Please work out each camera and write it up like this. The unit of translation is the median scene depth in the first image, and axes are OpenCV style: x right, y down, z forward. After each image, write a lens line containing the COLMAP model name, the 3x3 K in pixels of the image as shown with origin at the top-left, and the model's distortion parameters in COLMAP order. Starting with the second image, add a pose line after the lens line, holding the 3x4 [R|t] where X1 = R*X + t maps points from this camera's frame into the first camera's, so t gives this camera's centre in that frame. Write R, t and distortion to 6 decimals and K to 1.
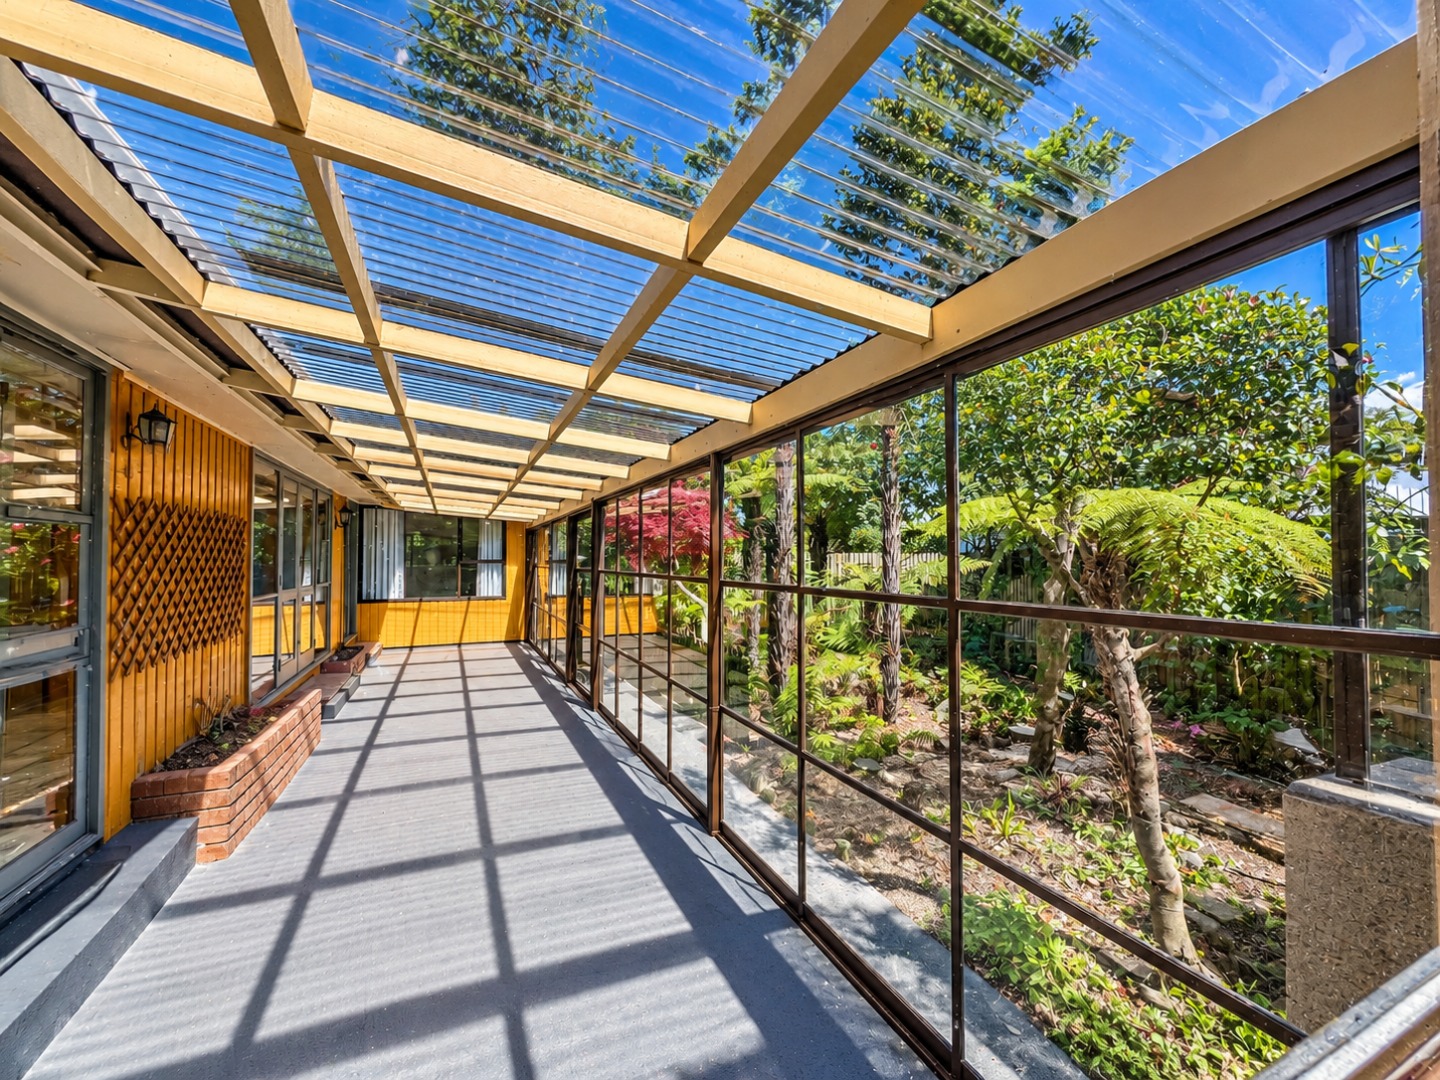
lens RADIAL K [[581.9, 0, 717.5], [0, 581.9, 546.0], [0, 0, 1]] dist [-0.001341, -0.000192]
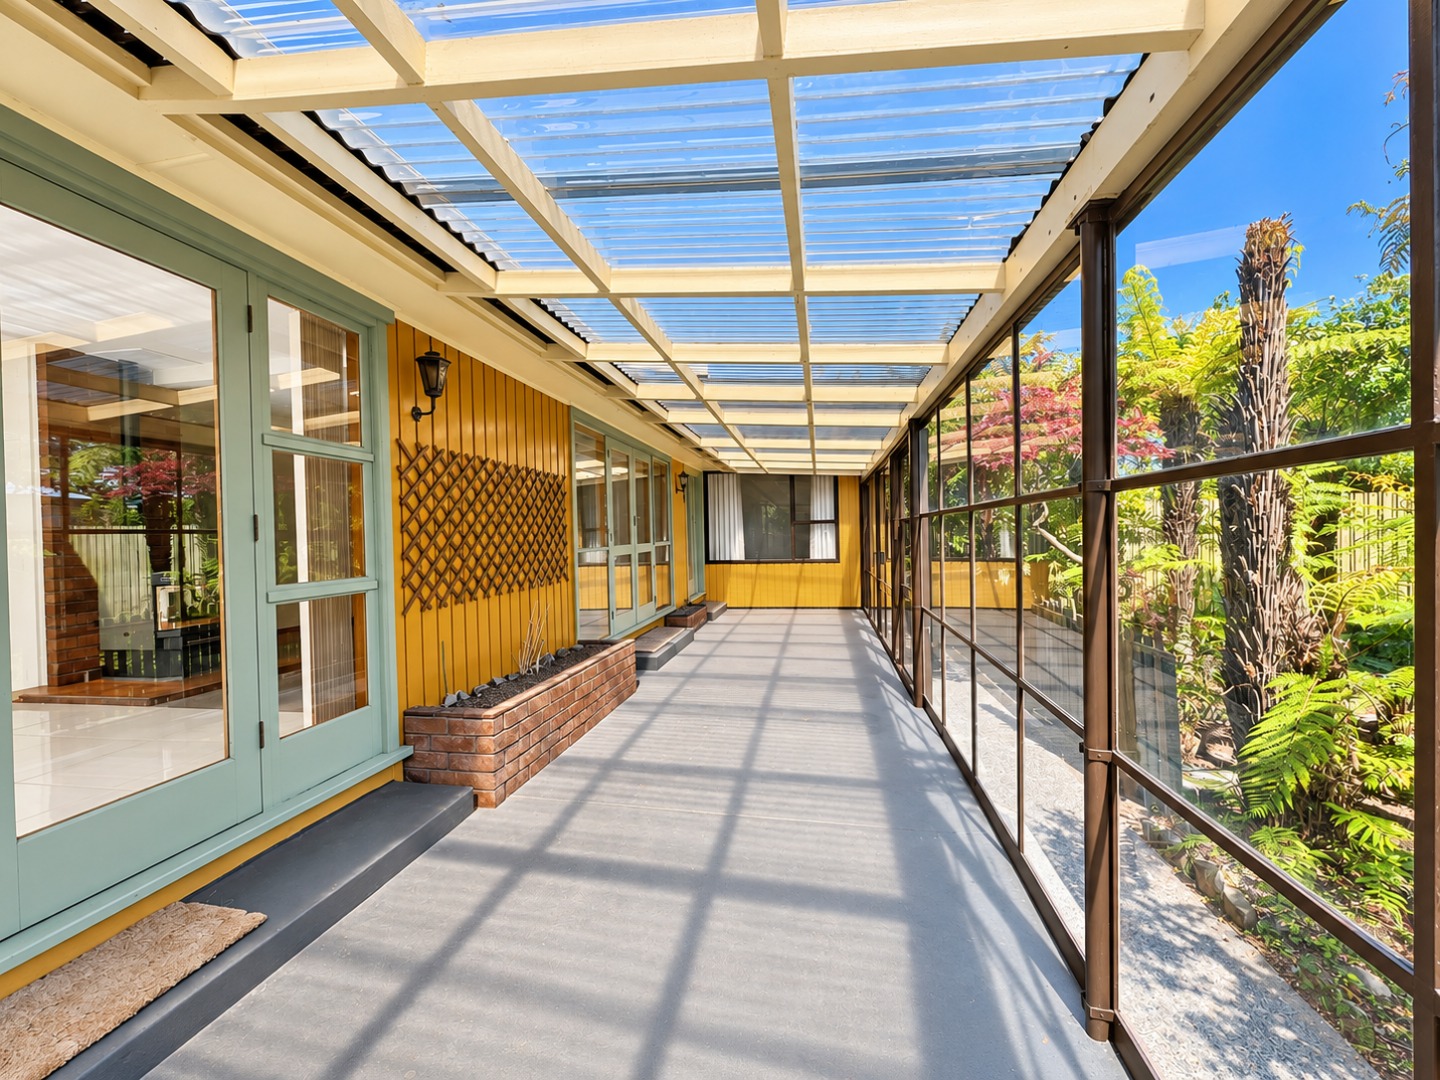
lens RADIAL K [[581.9, 0, 717.5], [0, 581.9, 546.0], [0, 0, 1]] dist [-0.001341, -0.000192]
pose [[0.820601, -0.010447, -0.571406, 0.007653], [0.037484, 0.998664, 0.035573, 0.049382], [0.570271, -0.050610, 0.819896, 0.258395]]
